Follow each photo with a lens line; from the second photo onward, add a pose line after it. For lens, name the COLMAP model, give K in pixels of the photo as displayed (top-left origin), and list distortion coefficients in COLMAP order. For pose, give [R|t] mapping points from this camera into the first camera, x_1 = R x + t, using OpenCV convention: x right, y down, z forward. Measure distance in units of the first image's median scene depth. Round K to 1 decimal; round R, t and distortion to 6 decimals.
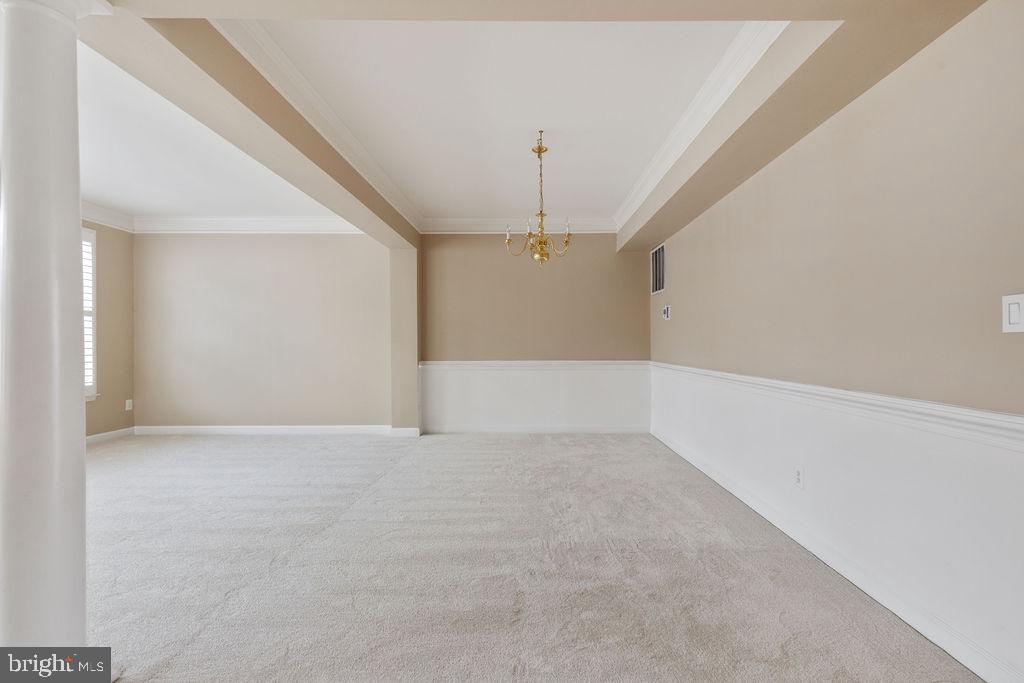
lens RADIAL K [[469.6, 0, 510.8], [0, 469.6, 346.9], [0, 0, 1]] dist [0.001047, -0.000058]
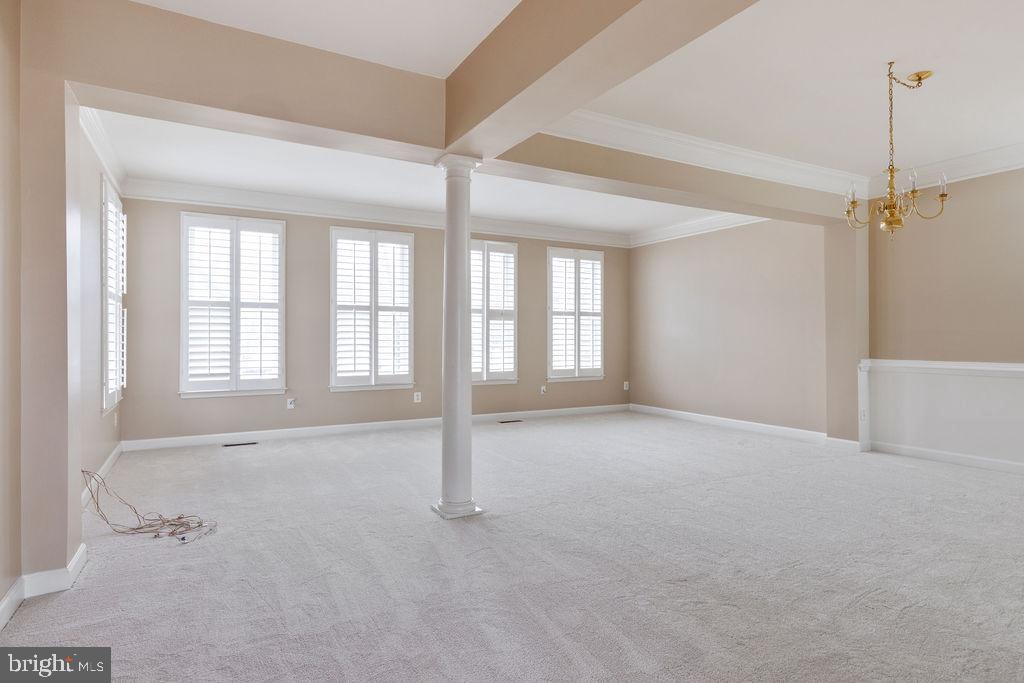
lens RADIAL K [[582.3, 0, 515.9], [0, 582.3, 335.2], [0, 0, 1]] dist [0.007194, 0.001049]
pose [[0.474626, -0.001915, -0.880186, 0.454639], [-0.005648, 0.999970, -0.005222, -0.001445], [0.880170, 0.007450, 0.474601, 0.001504]]
